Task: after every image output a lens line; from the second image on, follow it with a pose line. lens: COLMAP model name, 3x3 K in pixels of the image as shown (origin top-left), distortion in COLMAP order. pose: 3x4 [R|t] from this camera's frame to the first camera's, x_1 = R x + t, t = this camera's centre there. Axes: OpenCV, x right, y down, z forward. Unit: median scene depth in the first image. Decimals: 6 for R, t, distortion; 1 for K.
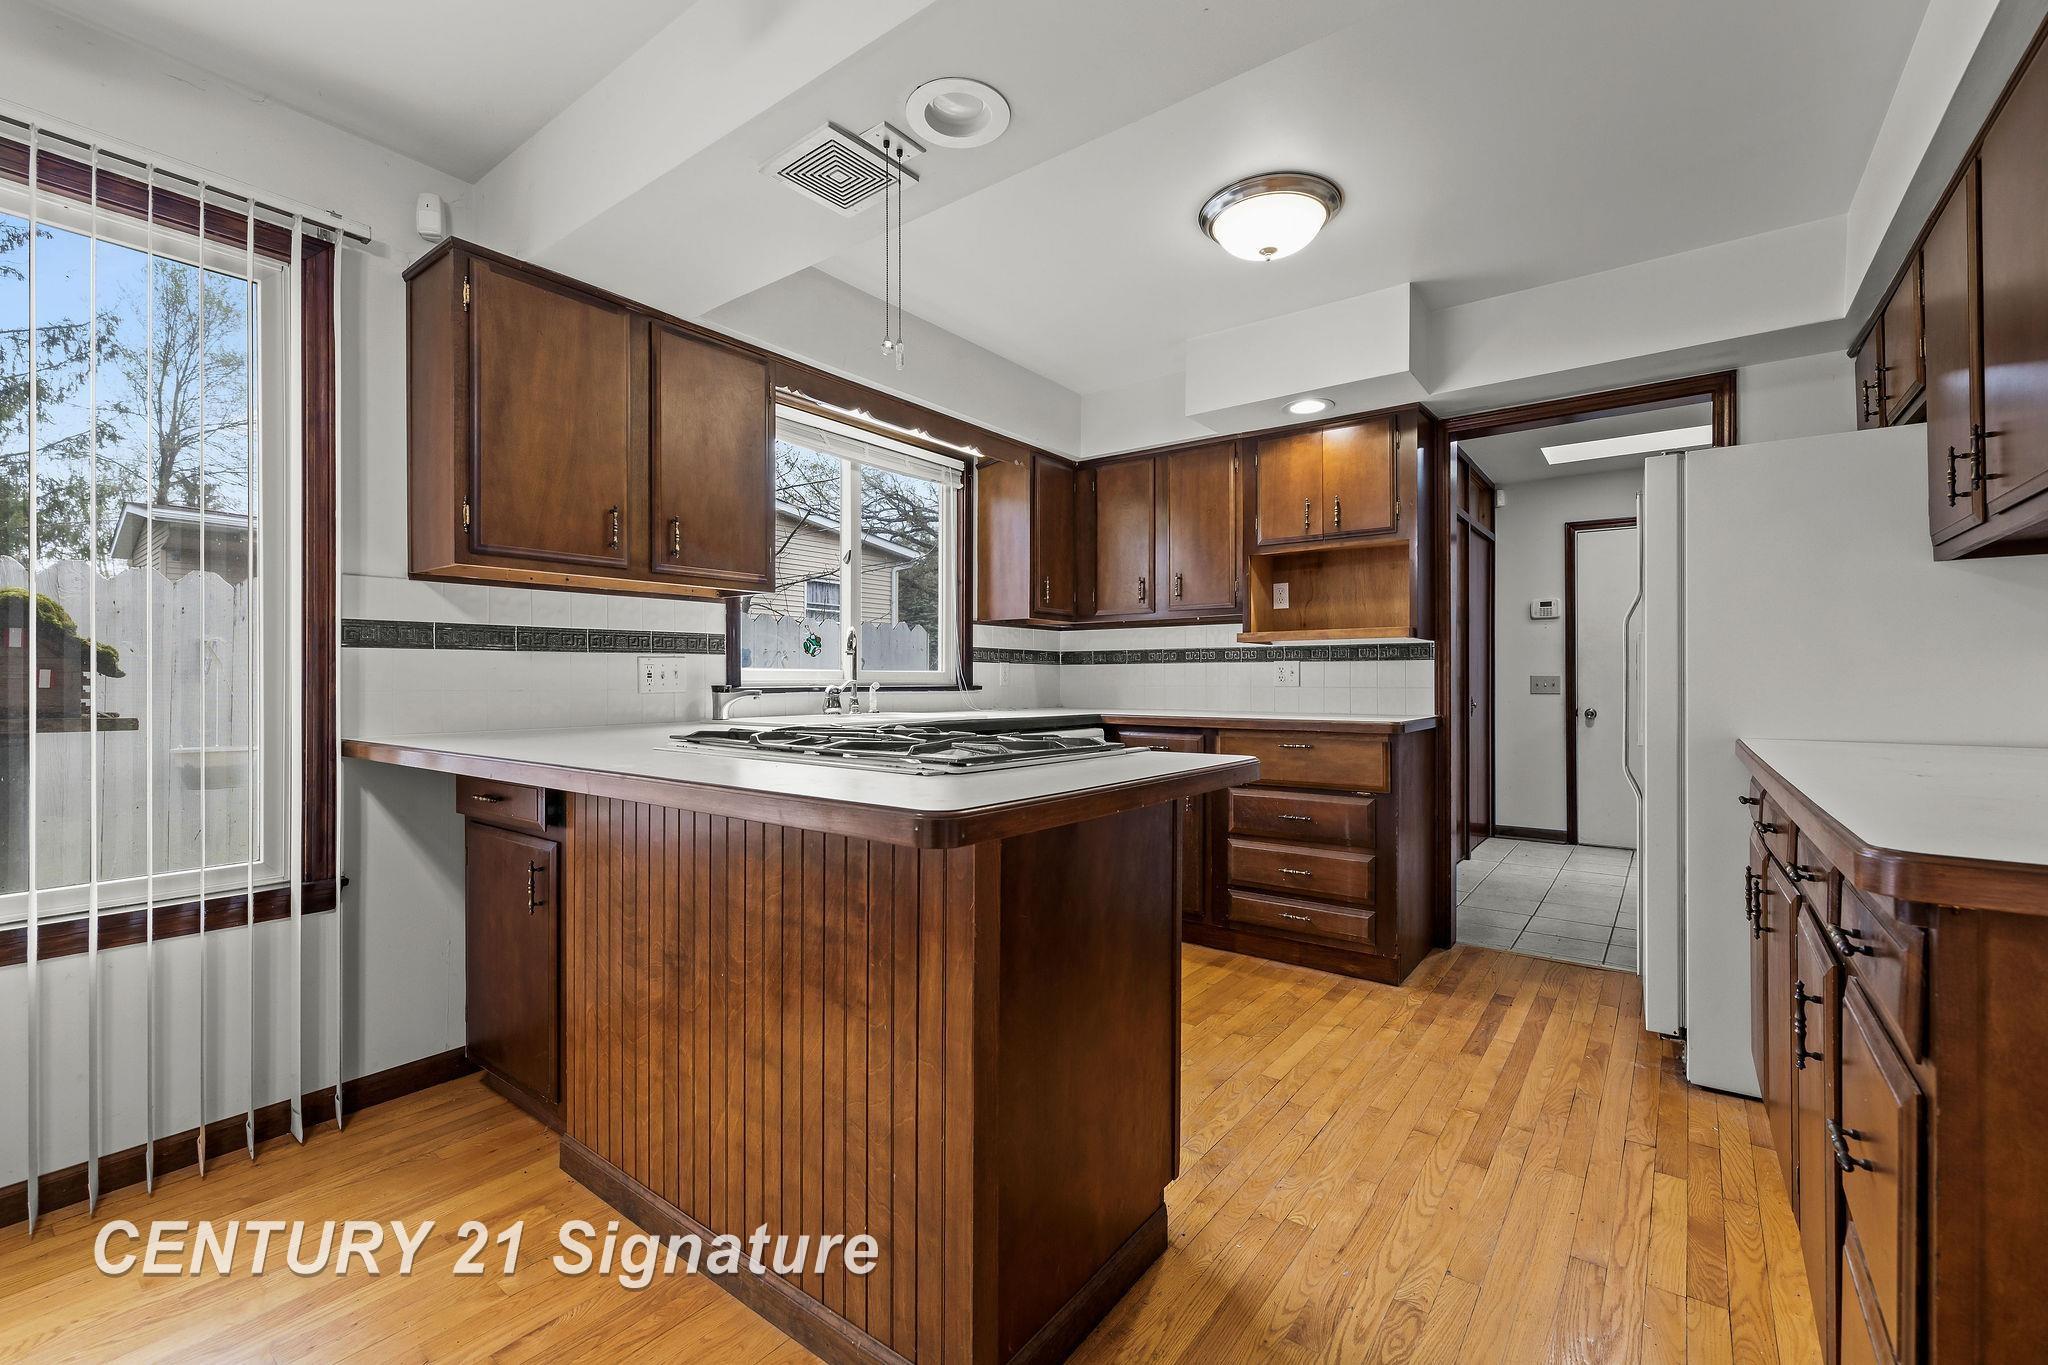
lens RADIAL K [[879.4, 0, 959.2], [0, 879.4, 674.1], [0, 0, 1]] dist [0.000884, -0.000536]
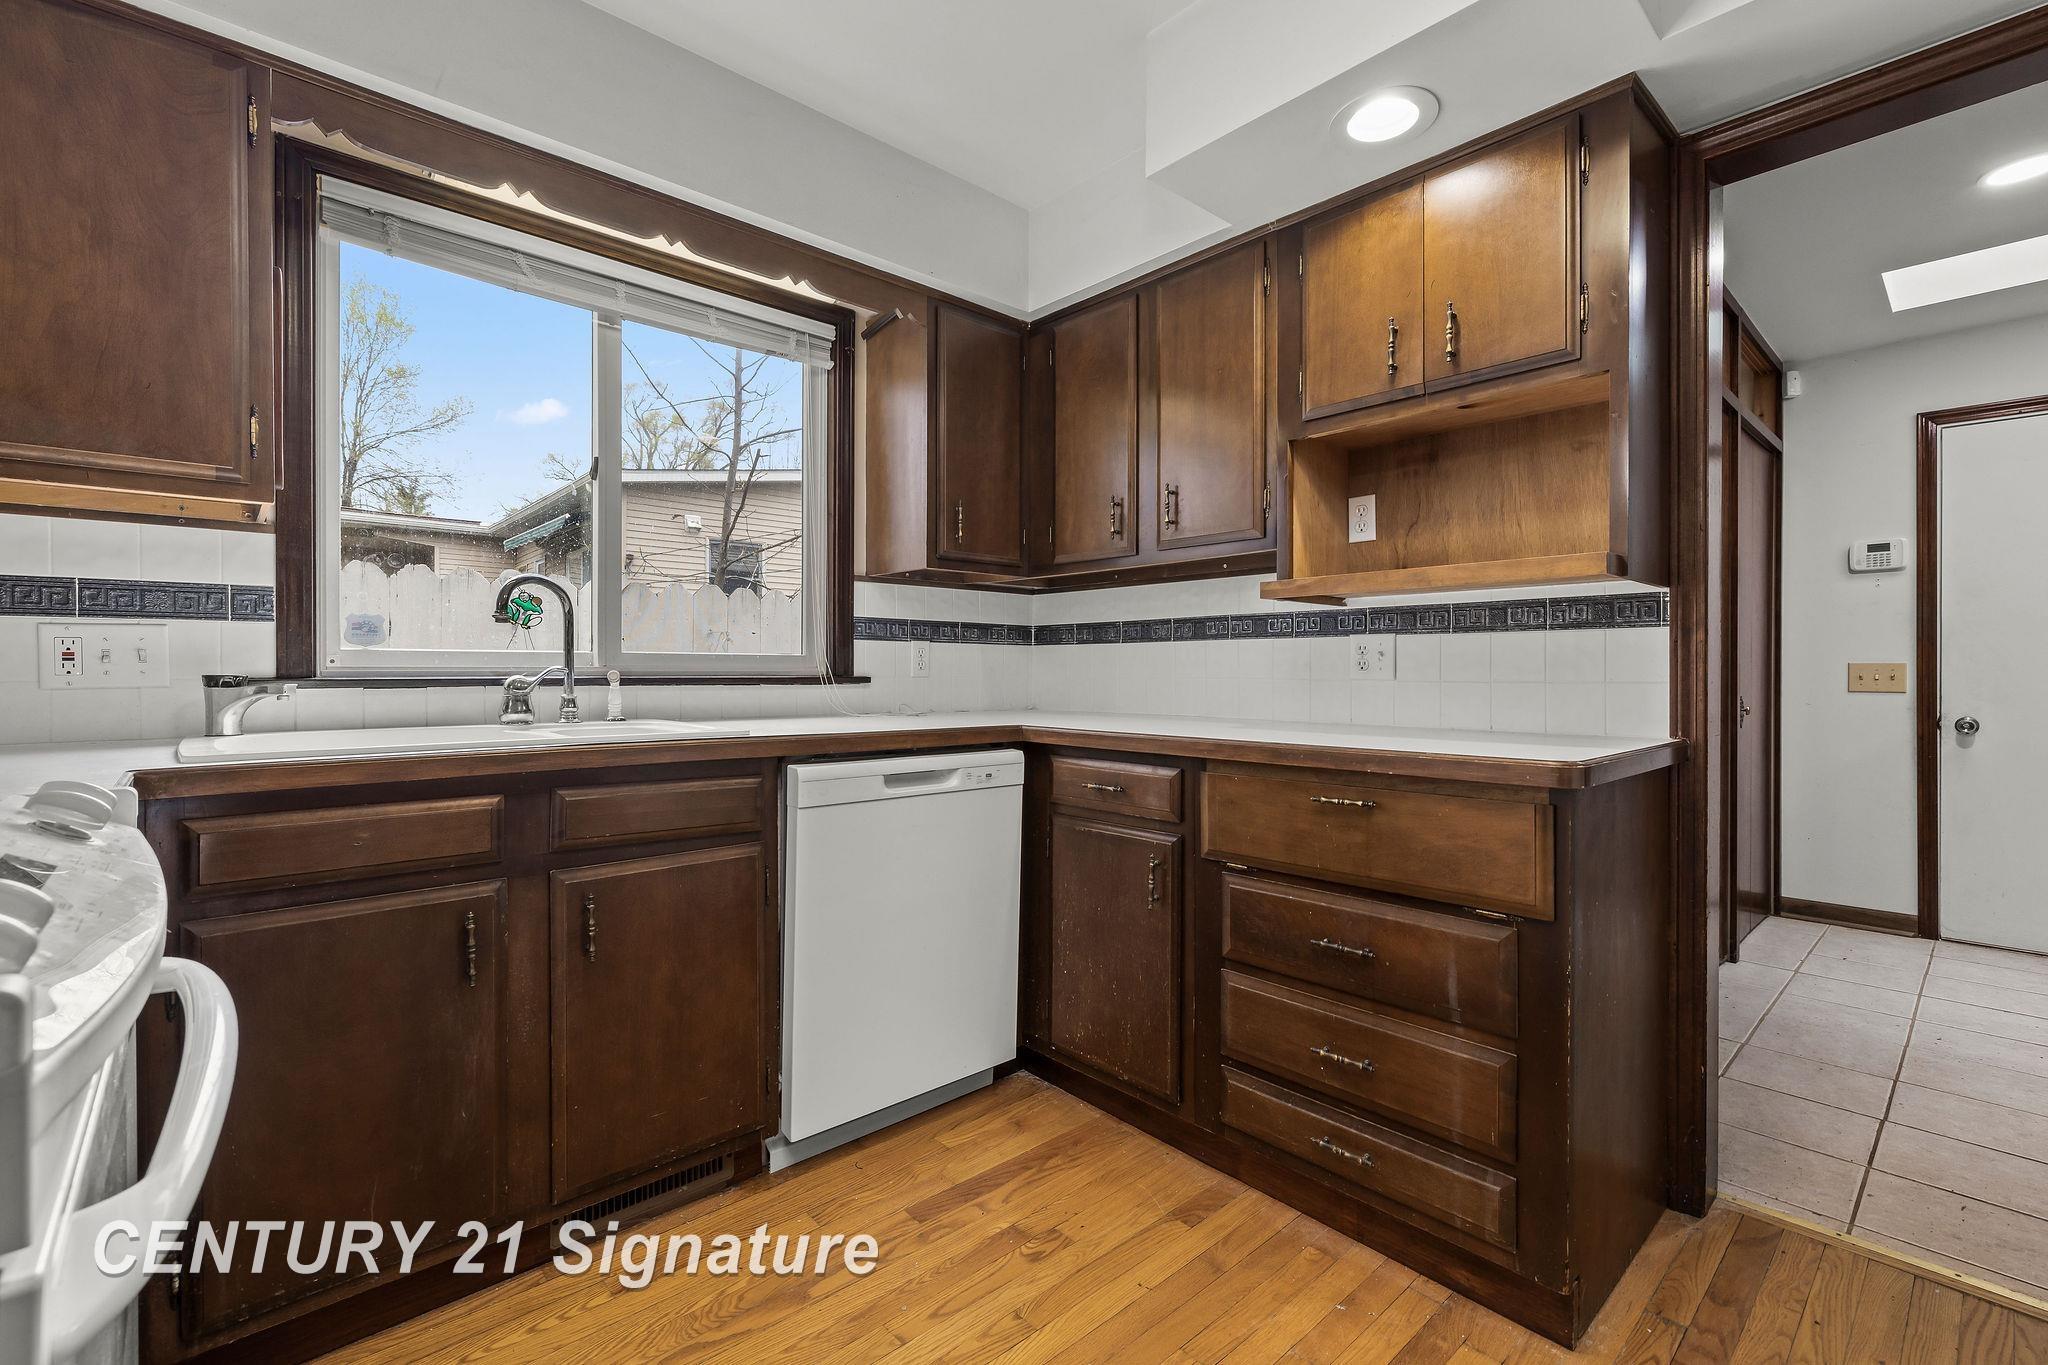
lens RADIAL K [[879.4, 0, 954.1], [0, 879.4, 668.7], [0, 0, 1]] dist [0.000884, -0.000536]
pose [[0.981487, 0.000994, -0.191528, 0.251806], [-0.000101, 0.999989, 0.004672, 0.005436], [0.191531, -0.004566, 0.981476, 0.458963]]
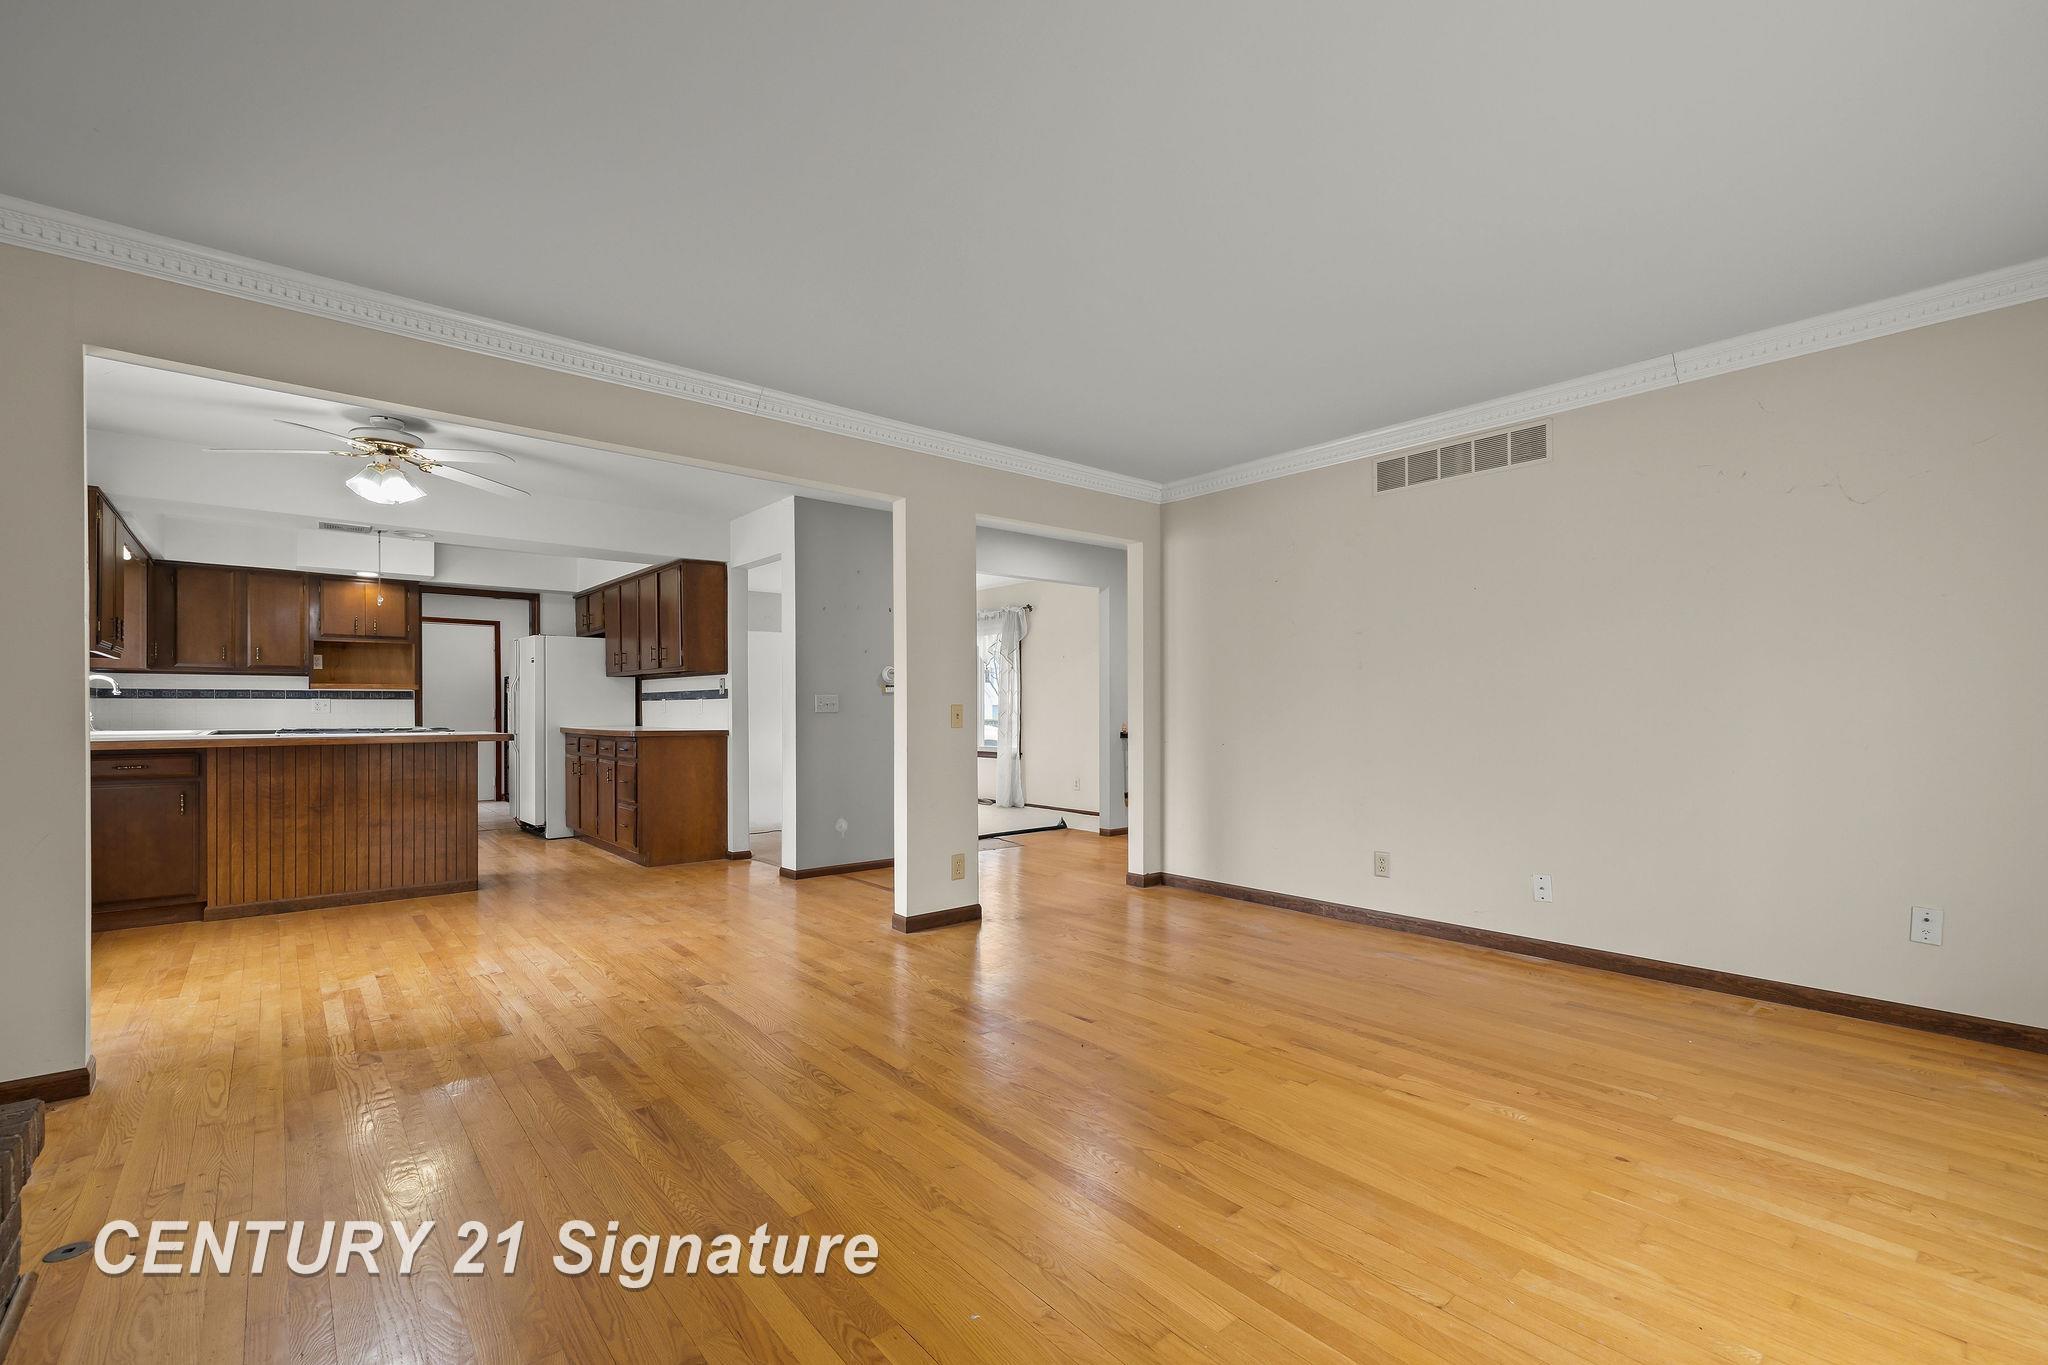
lens RADIAL K [[879.4, 0, 1069.0], [0, 879.4, 710.2], [0, 0, 1]] dist [0.000884, -0.000536]
pose [[0.147317, -0.000094, 0.989089, -1.339973], [-0.005892, 0.999982, 0.000973, -0.002955], [-0.989072, -0.005971, 0.147314, -0.872713]]
